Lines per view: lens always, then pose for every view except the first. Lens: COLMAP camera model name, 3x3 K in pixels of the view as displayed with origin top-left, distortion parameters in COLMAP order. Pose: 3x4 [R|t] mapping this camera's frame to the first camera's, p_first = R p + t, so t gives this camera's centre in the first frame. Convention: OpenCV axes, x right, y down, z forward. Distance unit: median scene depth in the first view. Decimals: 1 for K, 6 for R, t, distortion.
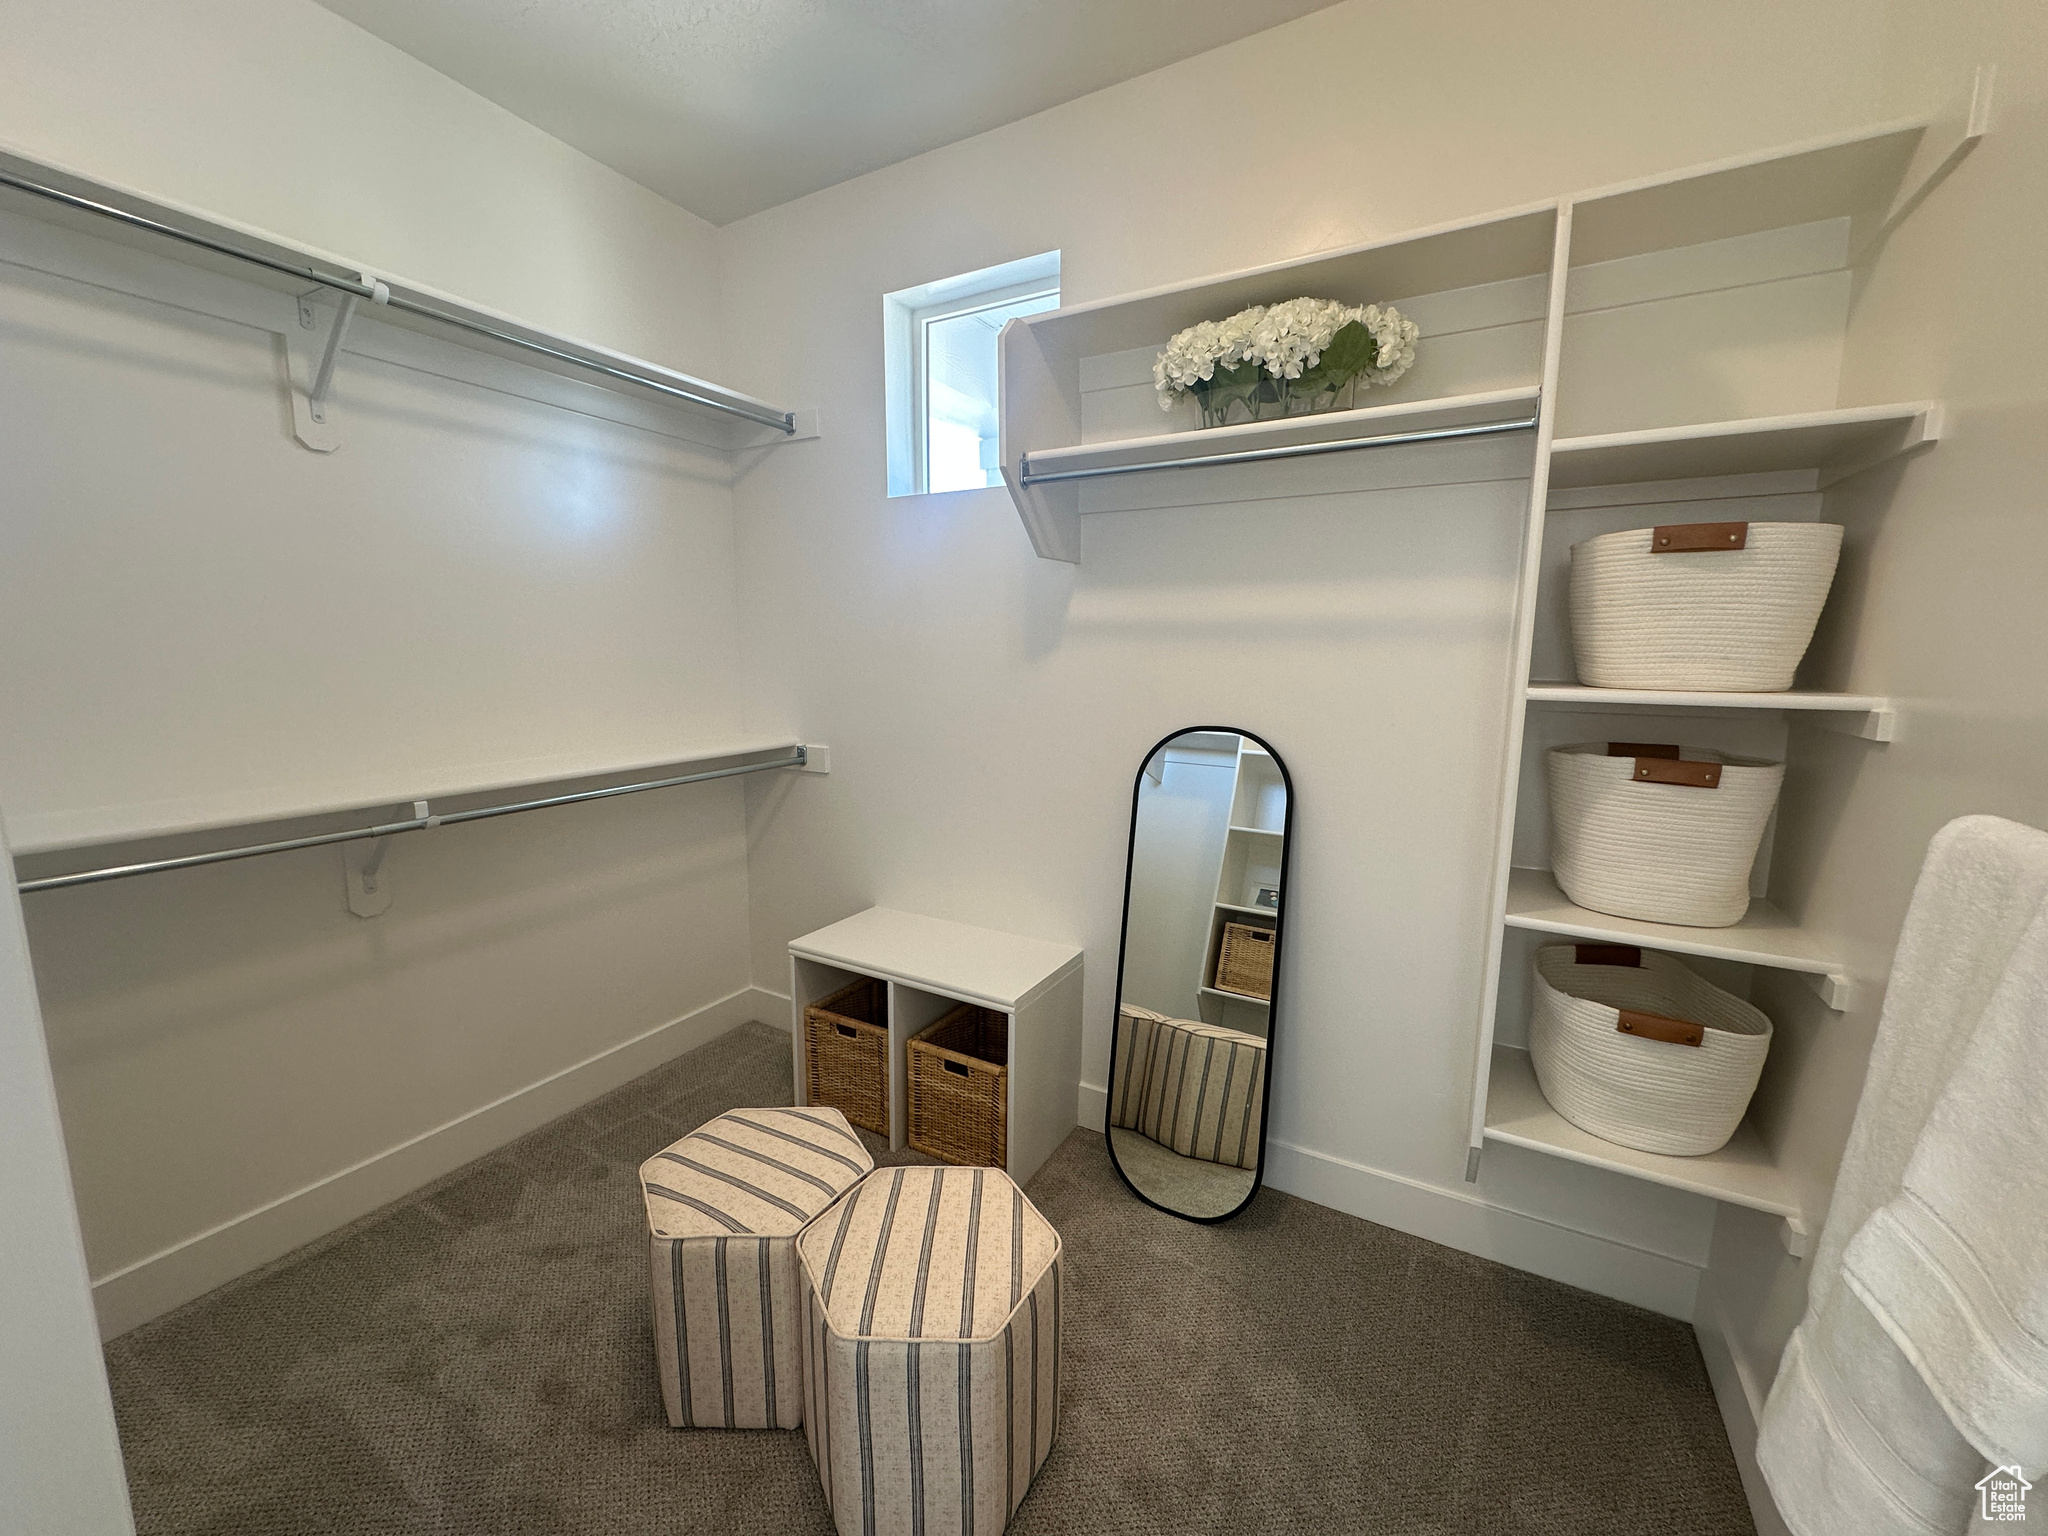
lens RADIAL K [[815.7, 0, 1013.5], [0, 815.7, 774.0], [0, 0, 1]] dist [-0.000171, 0.000361]
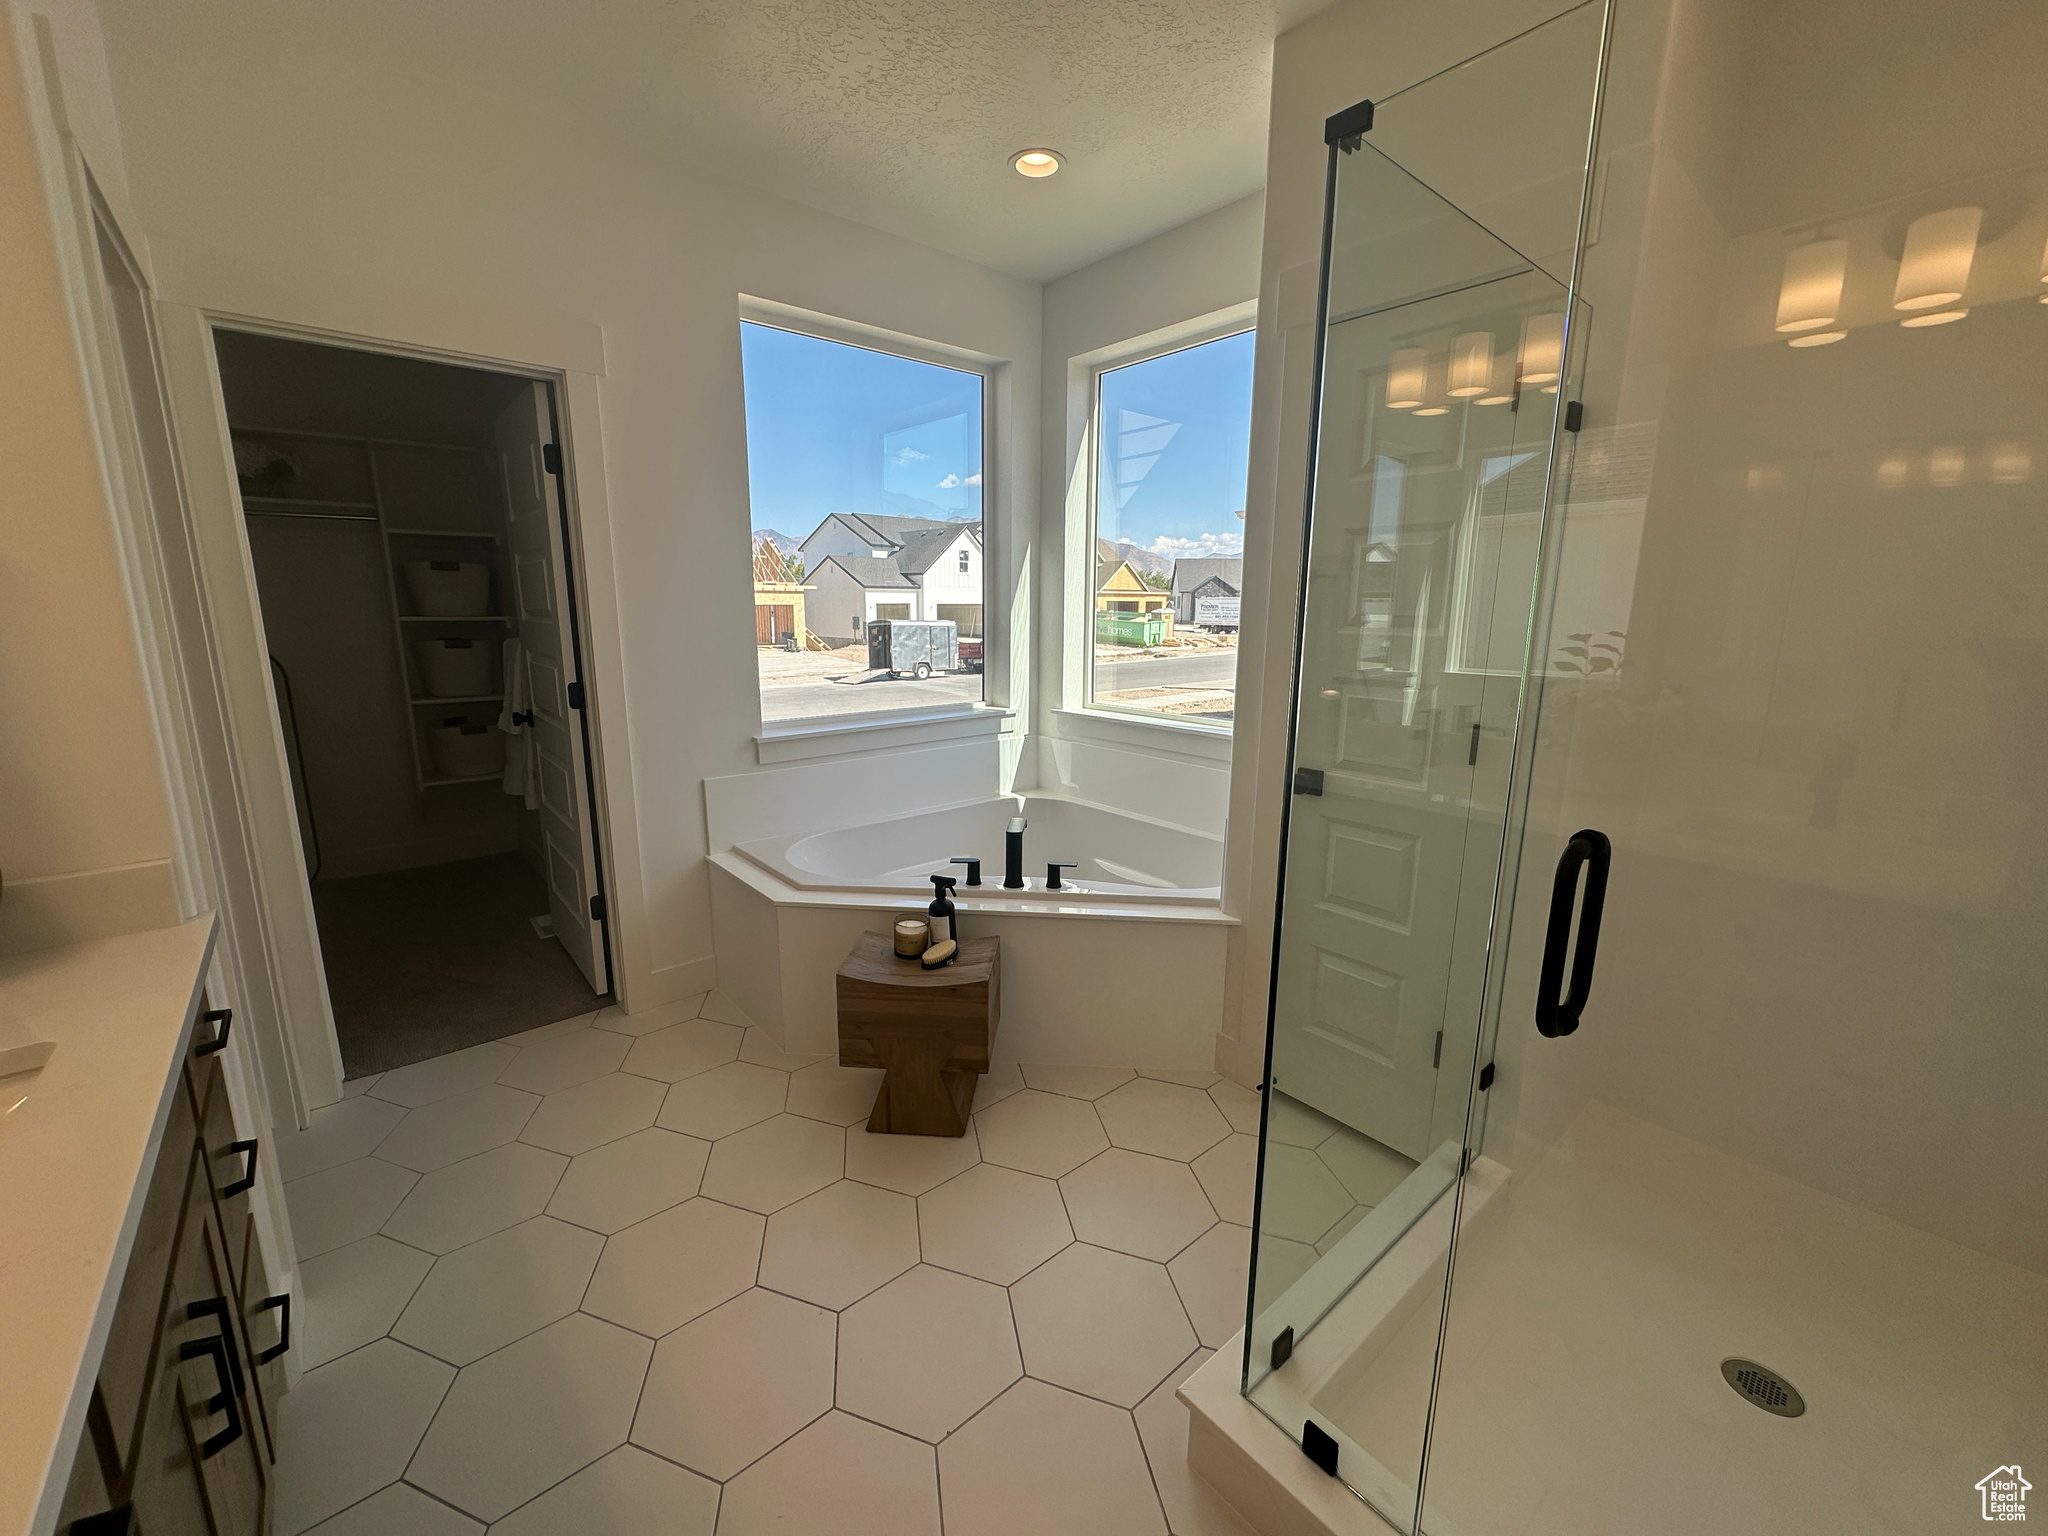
lens RADIAL K [[815.7, 0, 1023.2], [0, 815.7, 773.6], [0, 0, 1]] dist [-0.000171, 0.000361]
pose [[0.344455, -0.188117, 0.919762, -1.308654], [0.139613, 0.979089, 0.147966, 0.309396], [-0.928364, 0.077443, 0.363515, -1.965960]]
